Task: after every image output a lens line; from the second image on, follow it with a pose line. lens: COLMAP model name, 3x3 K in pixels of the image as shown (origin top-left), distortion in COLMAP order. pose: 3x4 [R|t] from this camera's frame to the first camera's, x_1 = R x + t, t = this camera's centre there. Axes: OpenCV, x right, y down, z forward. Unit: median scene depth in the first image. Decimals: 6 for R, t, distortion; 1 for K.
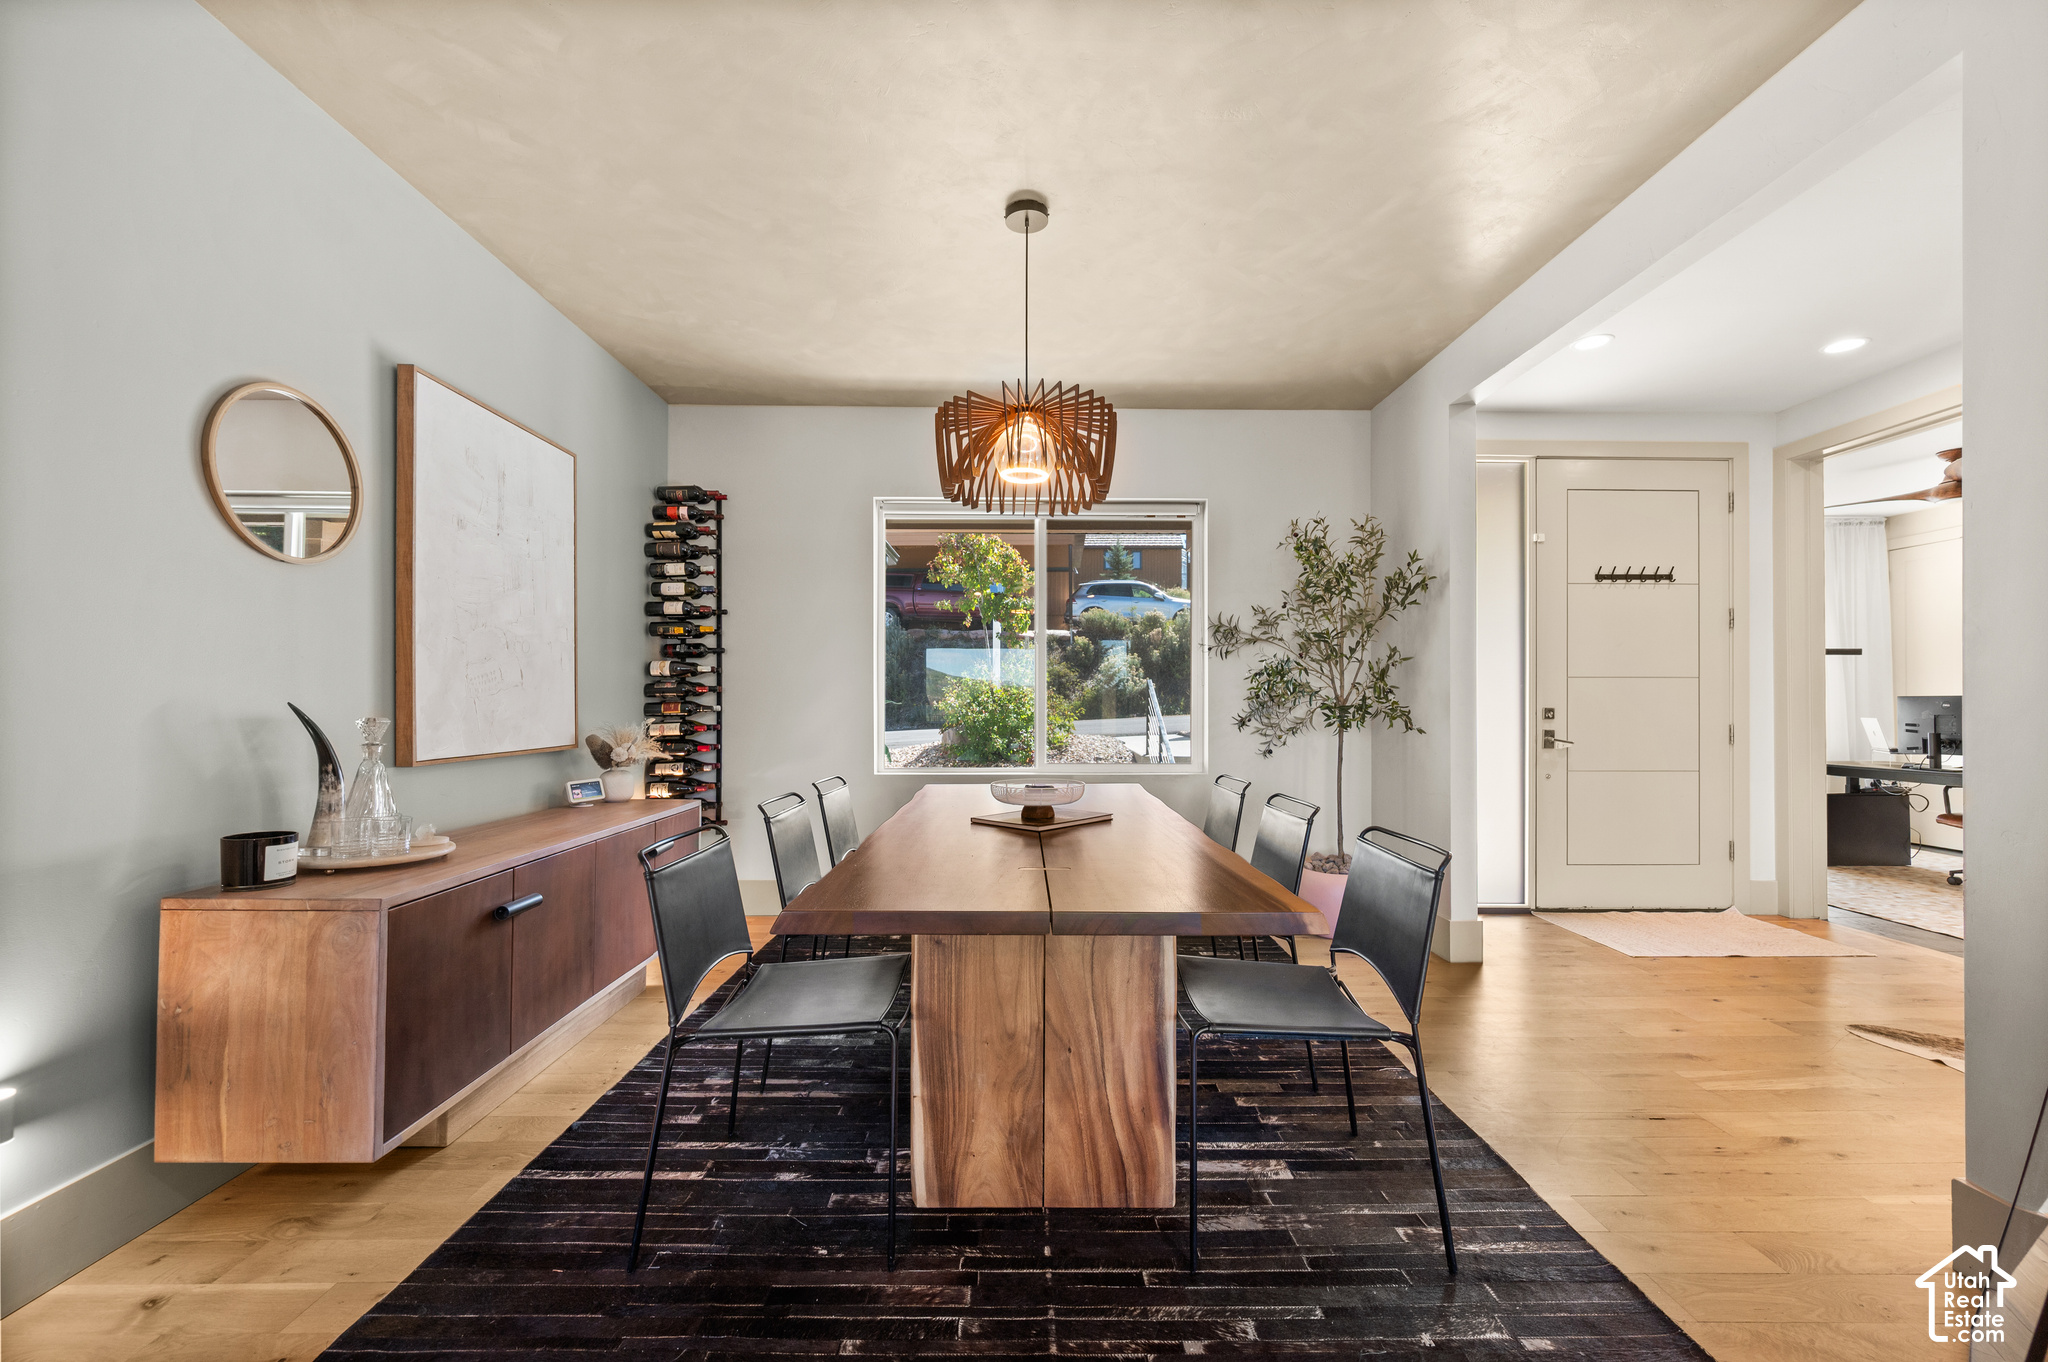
lens RADIAL K [[818.4, 0, 1021.4], [0, 818.4, 685.2], [0, 0, 1]] dist [0.003528, 0.000041]
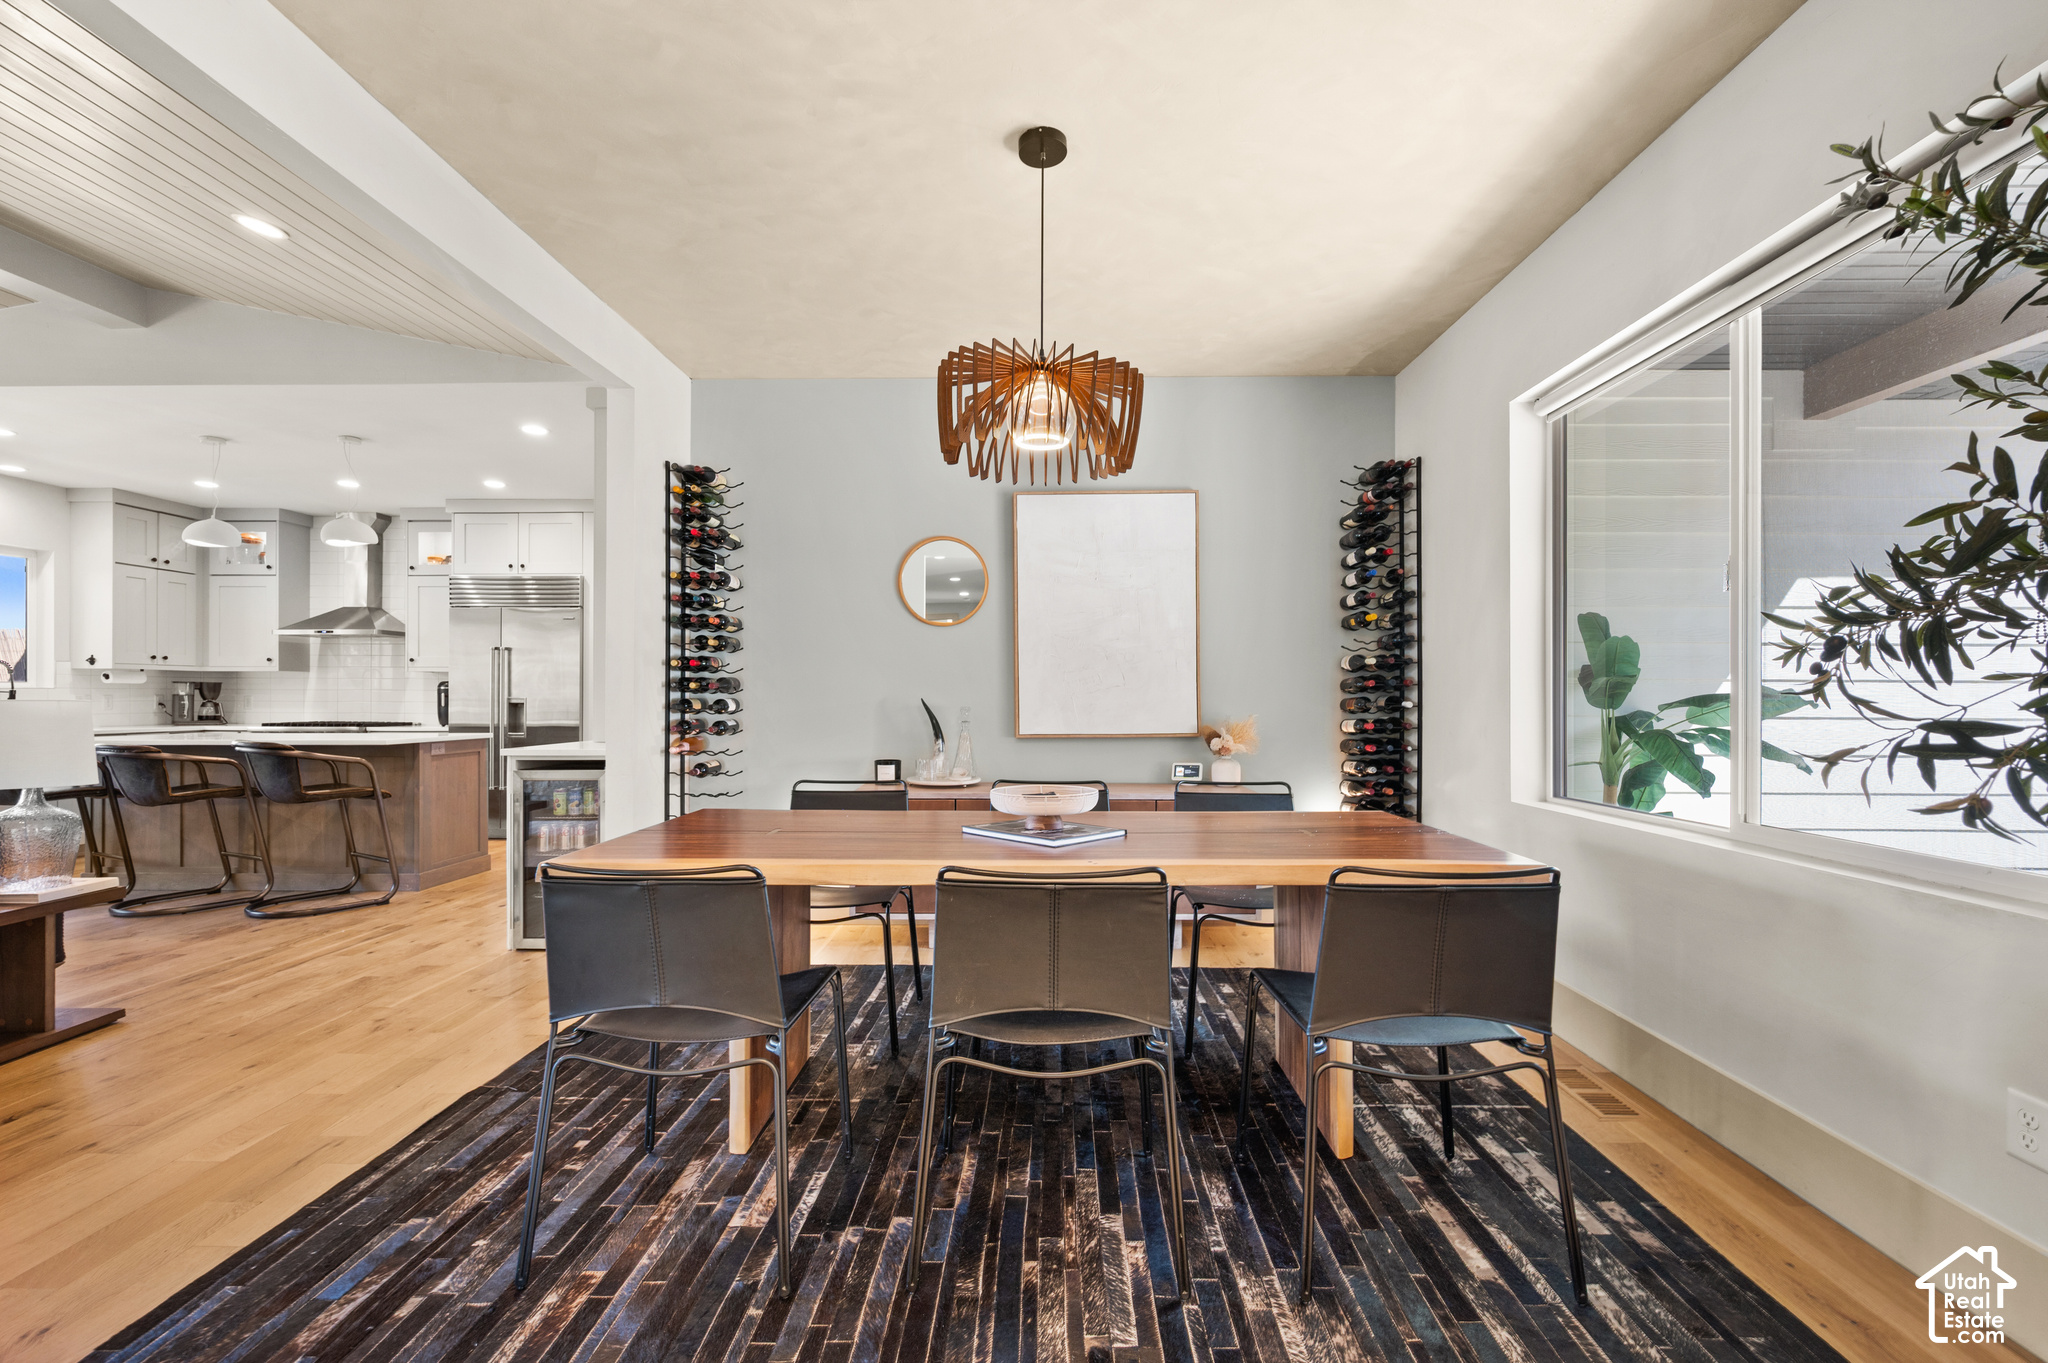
lens RADIAL K [[894.1, 0, 1024.0], [0, 894.1, 681.5], [0, 0, 1]] dist [0.000677, -0.000203]
pose [[-0.036121, -0.023003, -0.999083, 1.145945], [0.014107, 0.999624, -0.023526, 0.034606], [0.999248, -0.014944, -0.035783, 1.200072]]
